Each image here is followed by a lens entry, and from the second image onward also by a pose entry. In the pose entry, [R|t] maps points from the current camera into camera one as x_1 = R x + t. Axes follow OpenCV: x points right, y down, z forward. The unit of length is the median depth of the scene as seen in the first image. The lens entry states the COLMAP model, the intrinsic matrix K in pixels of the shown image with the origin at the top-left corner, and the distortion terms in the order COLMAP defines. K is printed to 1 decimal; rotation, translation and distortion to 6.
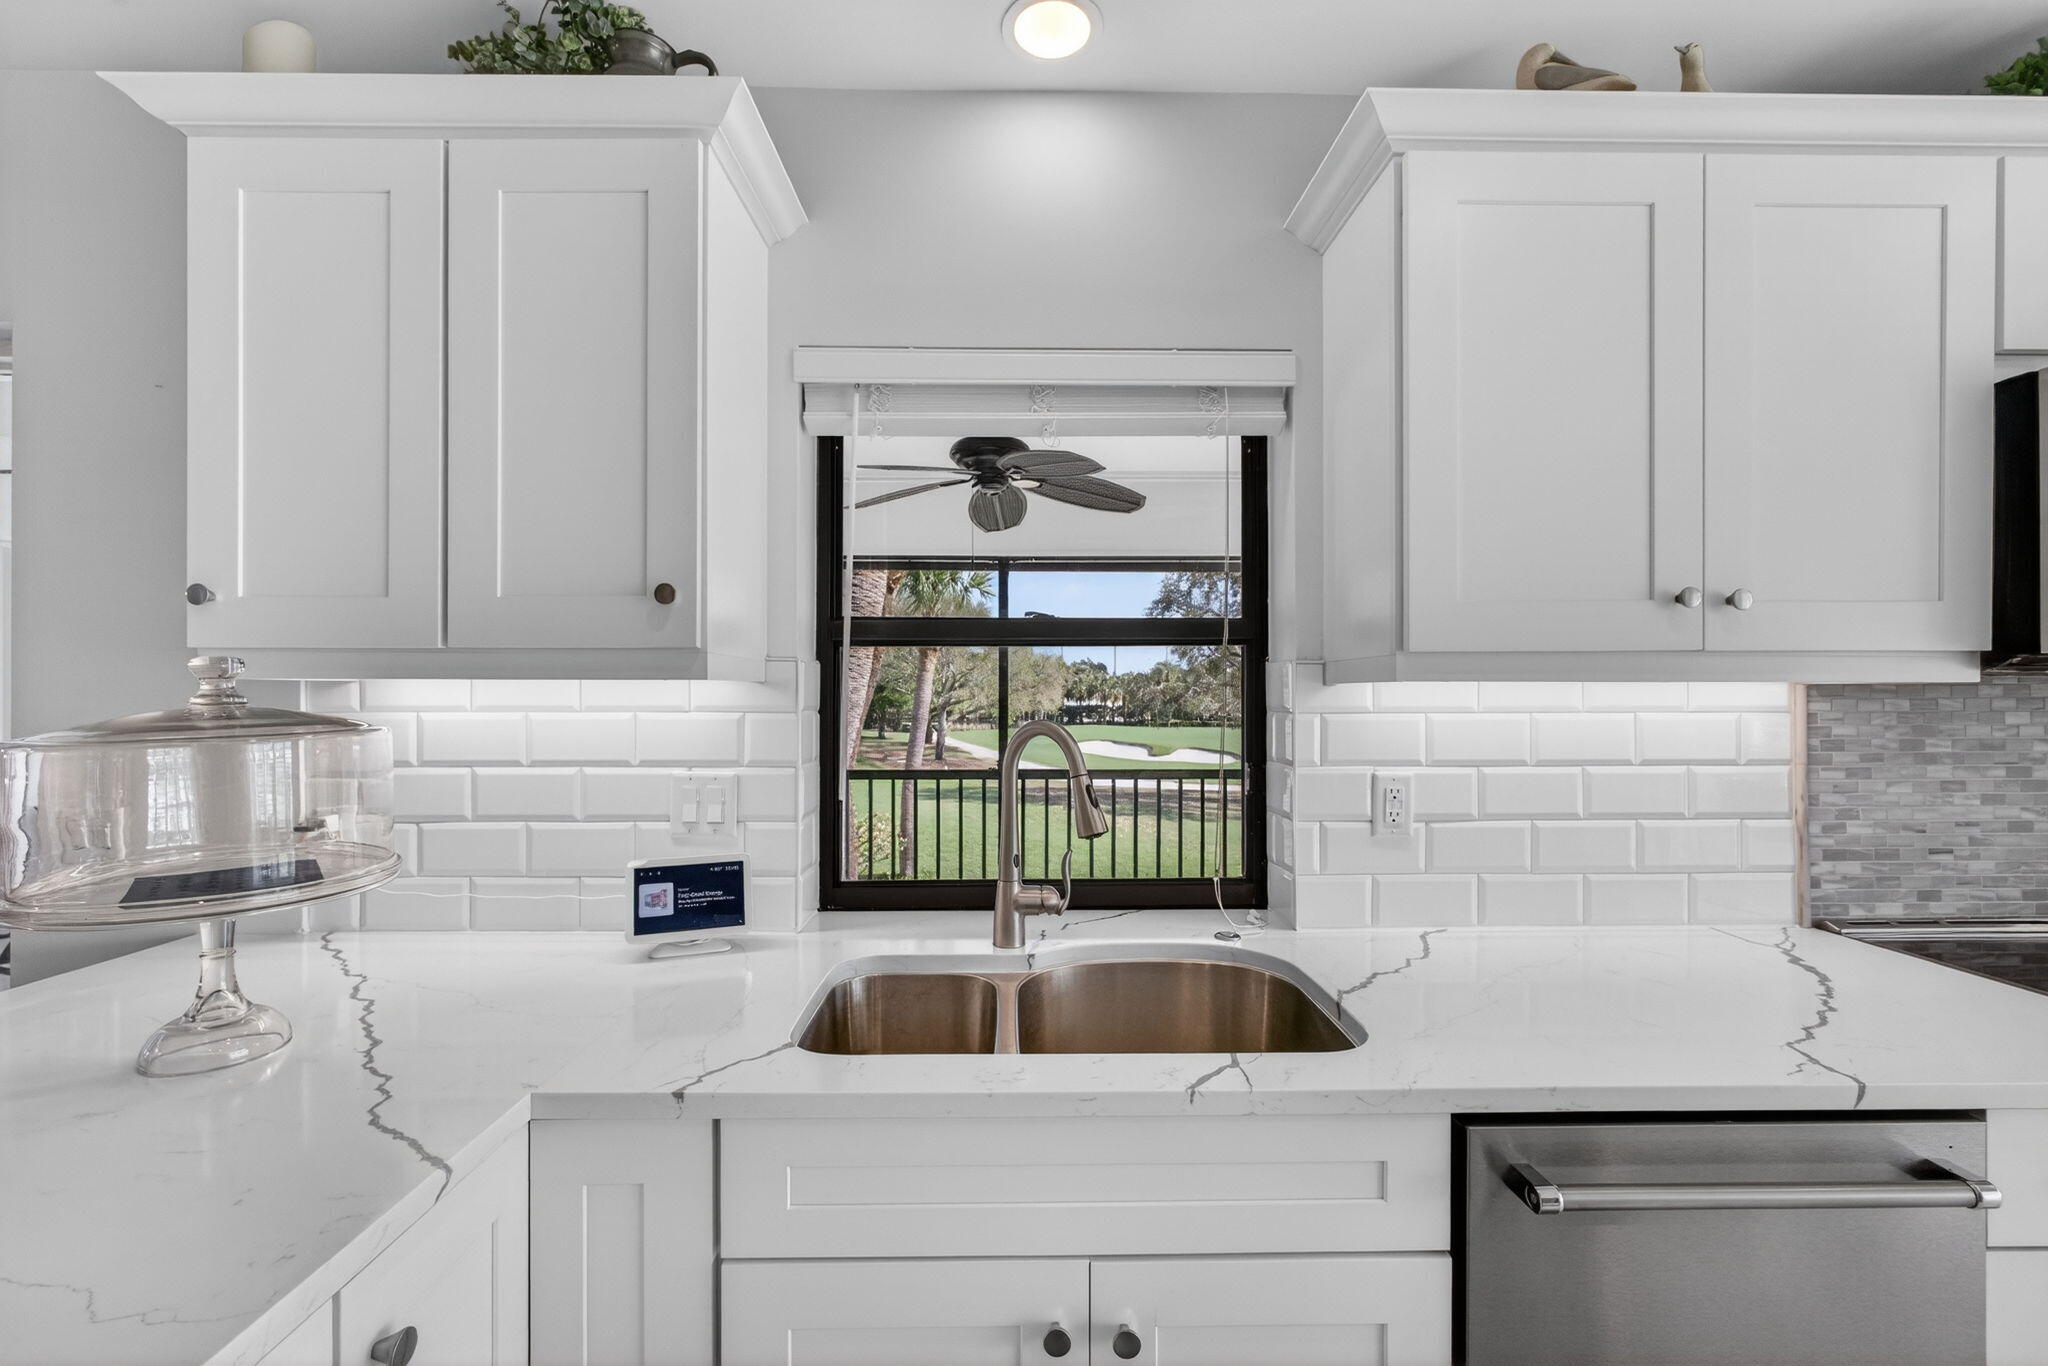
lens RADIAL K [[880.1, 0, 1027.6], [0, 880.1, 695.4], [0, 0, 1]] dist [-0.008988, 0.004893]
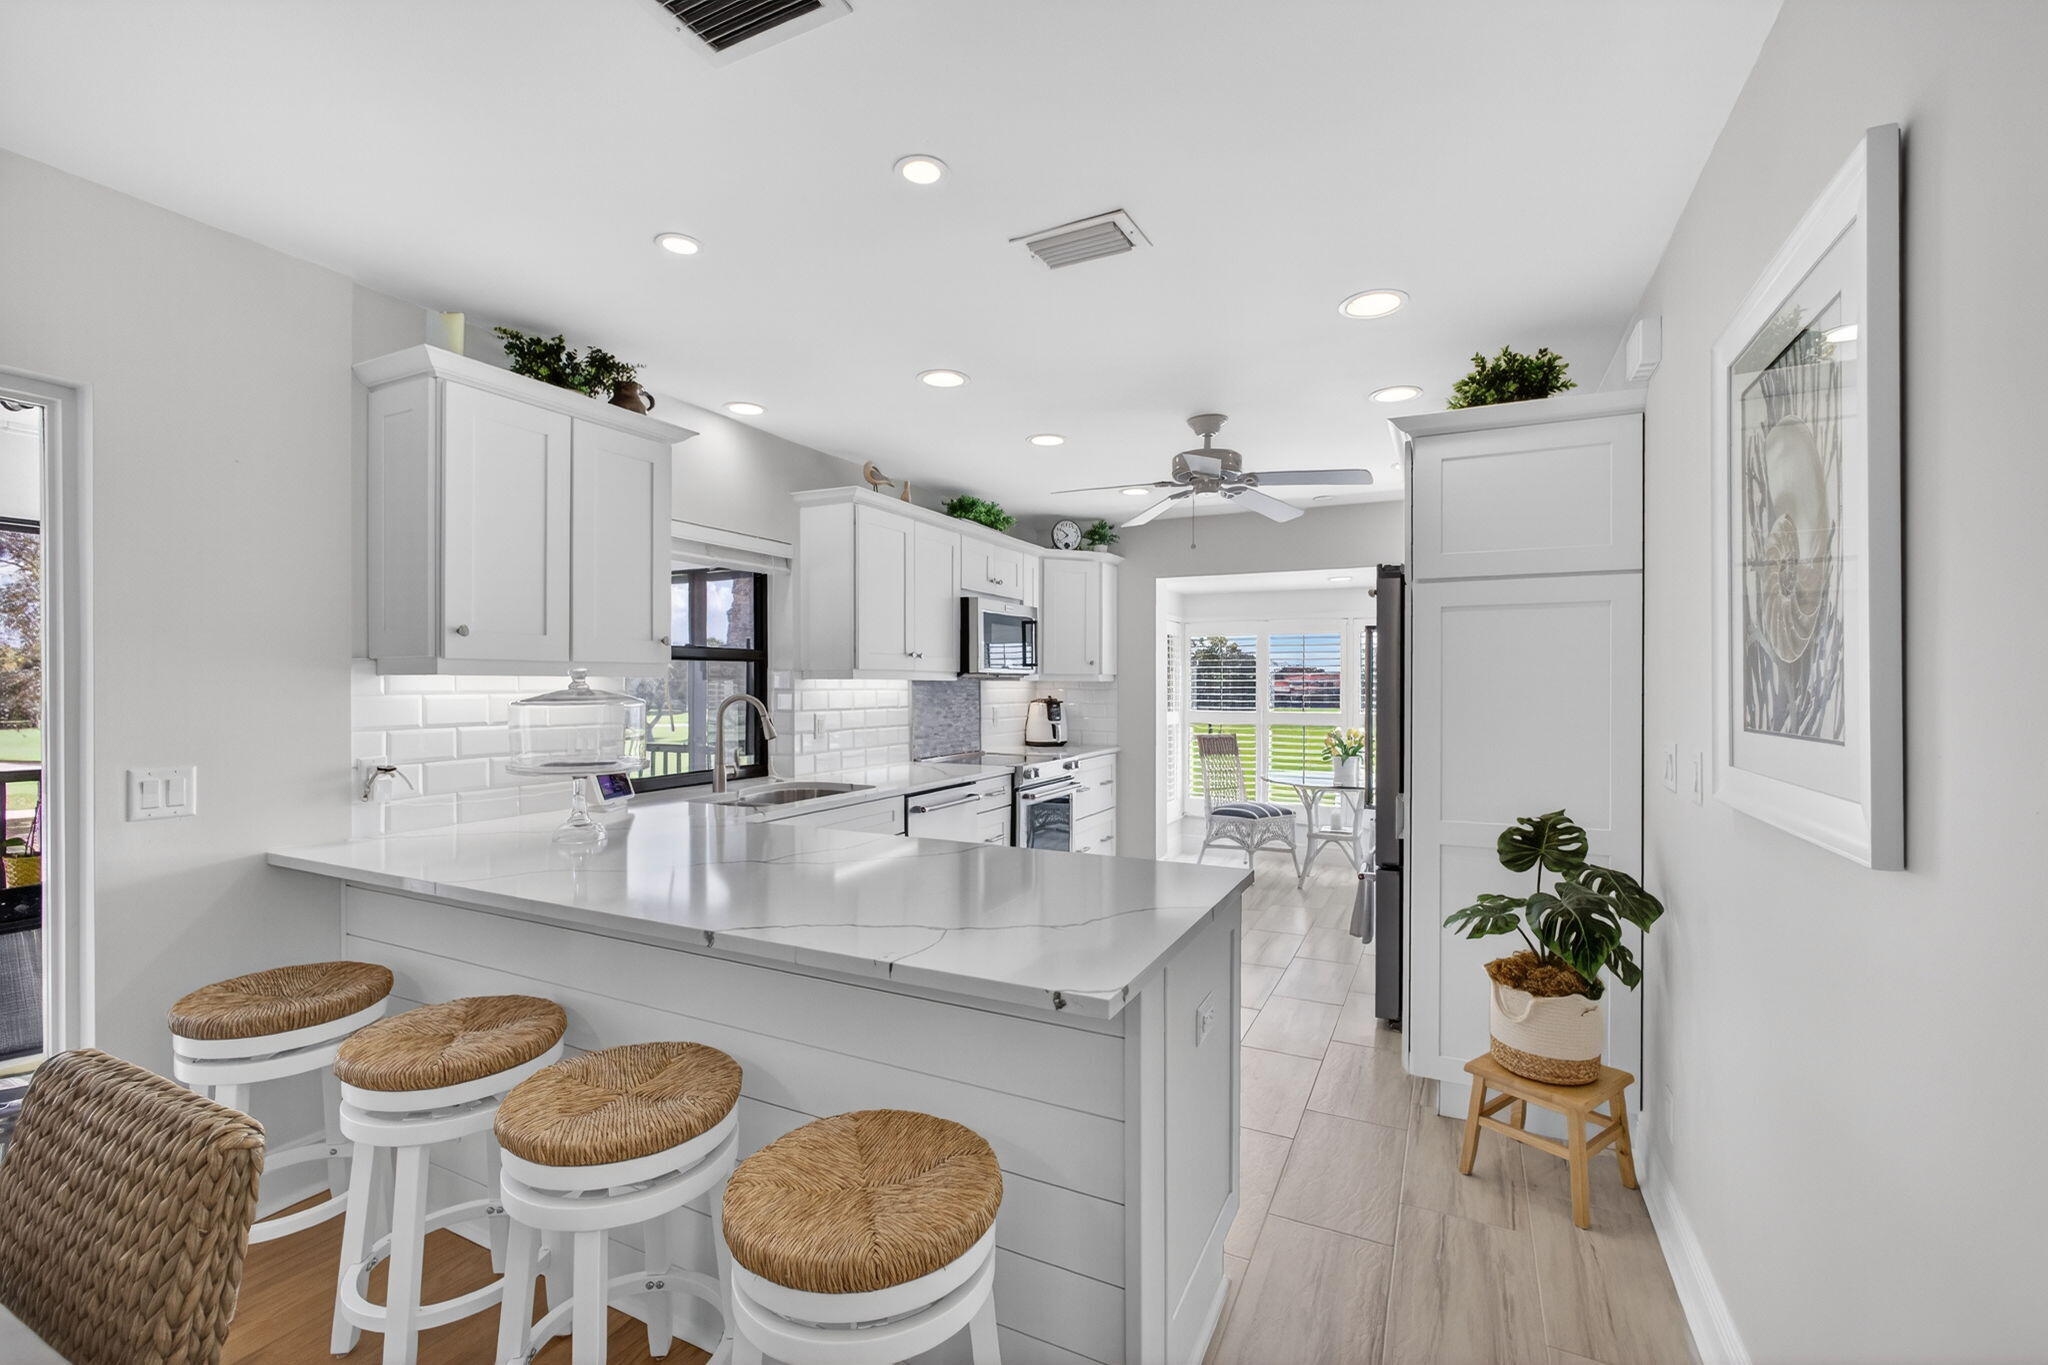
lens RADIAL K [[870.5, 0, 1024.8], [0, 870.5, 689.5], [0, 0, 1]] dist [-0.012691, 0.004554]
pose [[0.463680, -0.005422, 0.885986, -1.561960], [-0.001308, 0.999976, 0.006804, -0.002663], [-0.886002, -0.004313, 0.463662, -0.716833]]
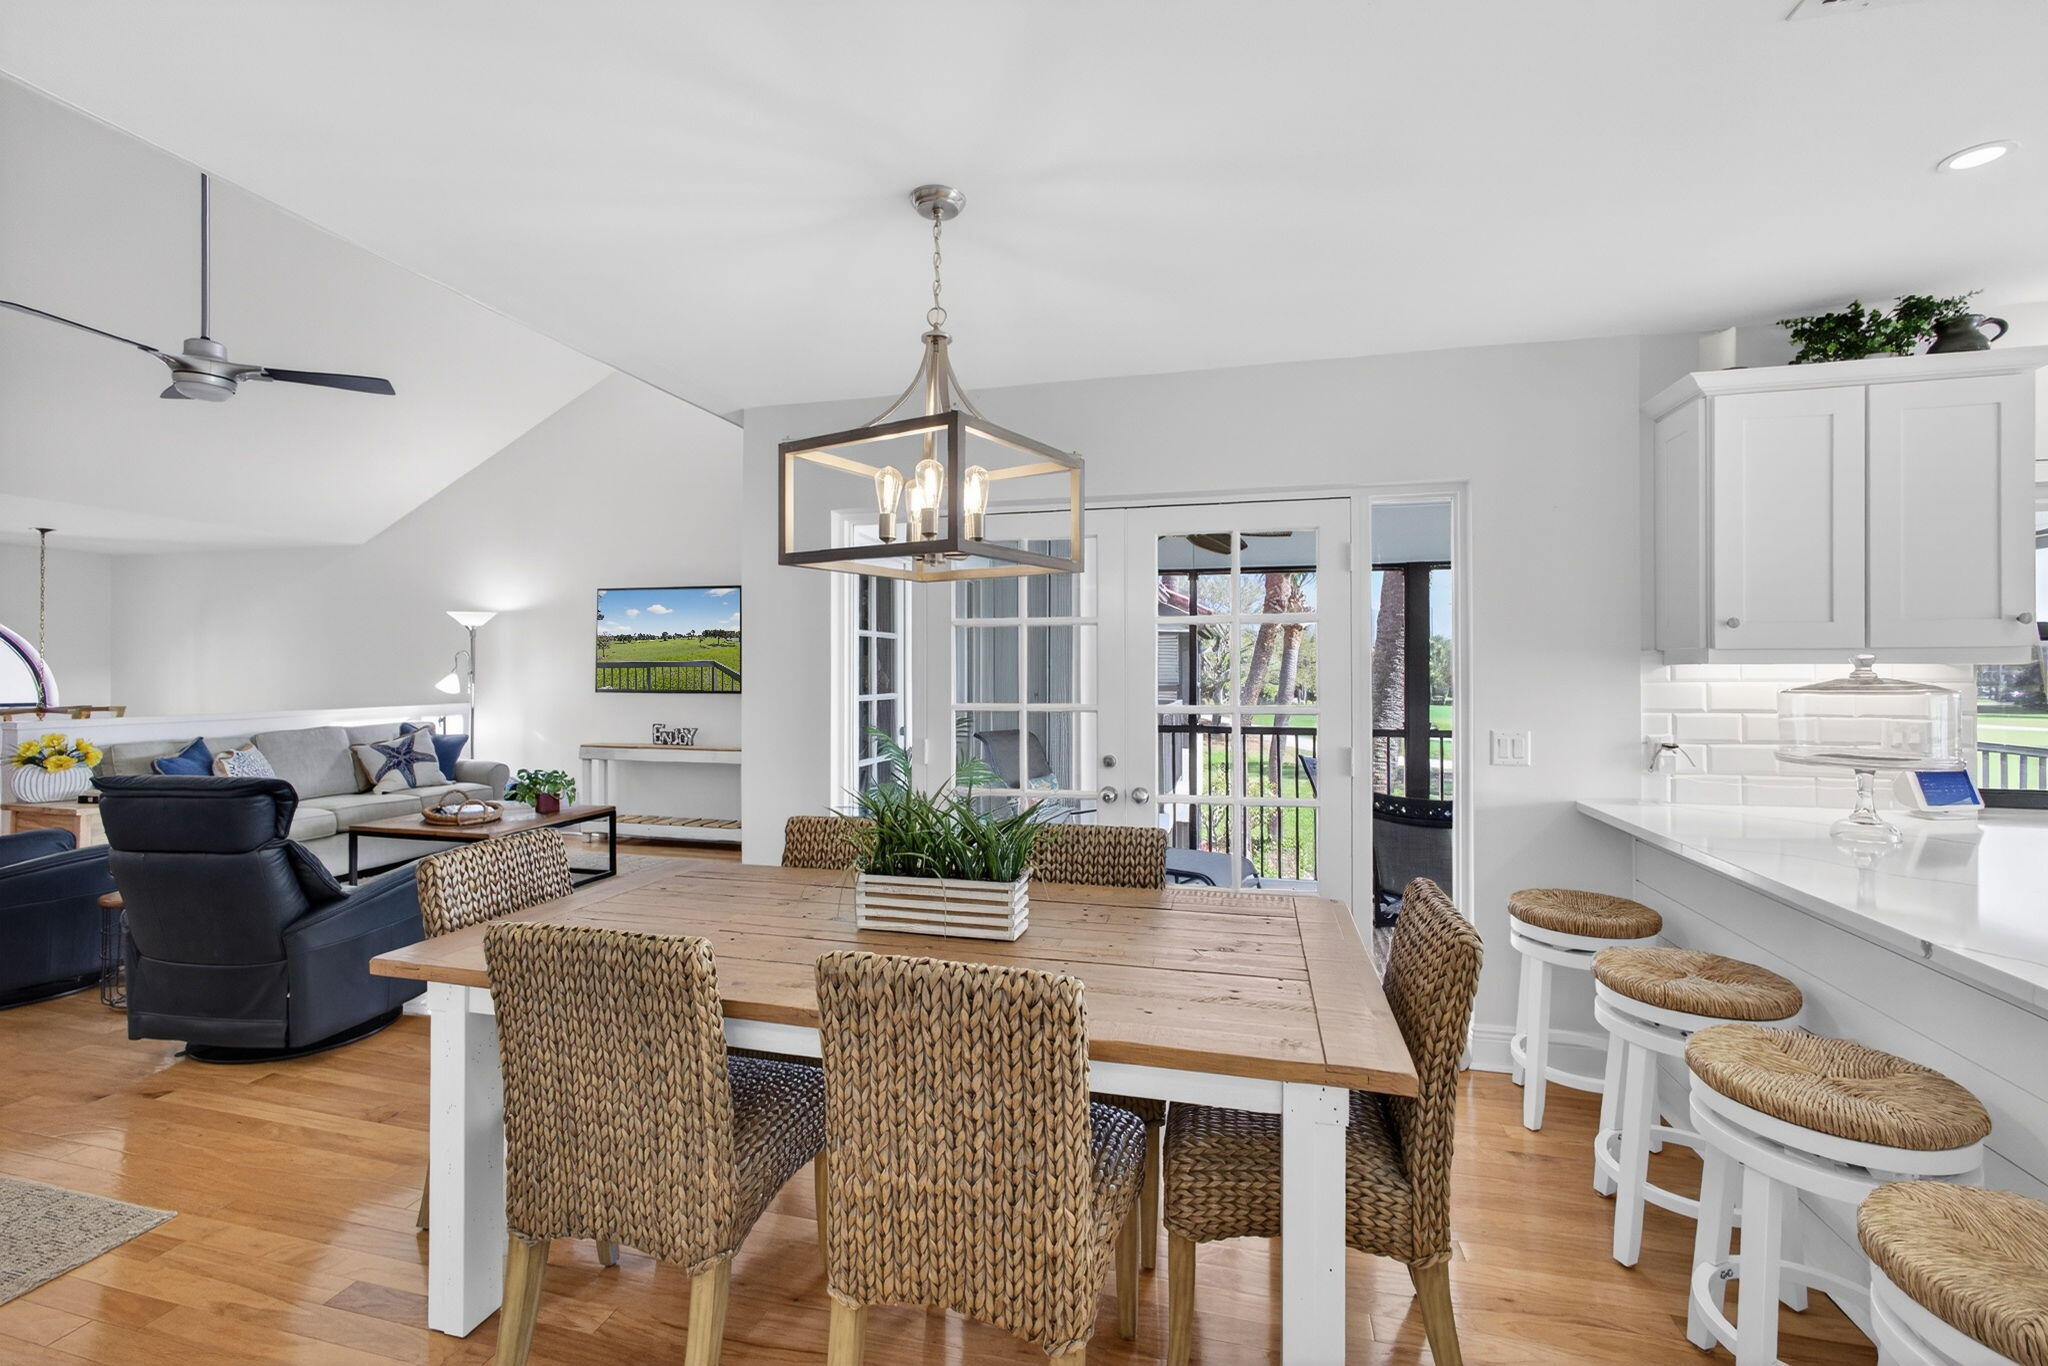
lens RADIAL K [[878.3, 0, 1018.7], [0, 878.3, 661.4], [0, 0, 1]] dist [-0.001617, 0.000788]
pose [[0.960668, -0.003297, -0.277681, -1.510864], [0.000229, 0.999939, -0.011078, -0.003290], [0.277701, 0.010579, 0.960609, -1.087790]]
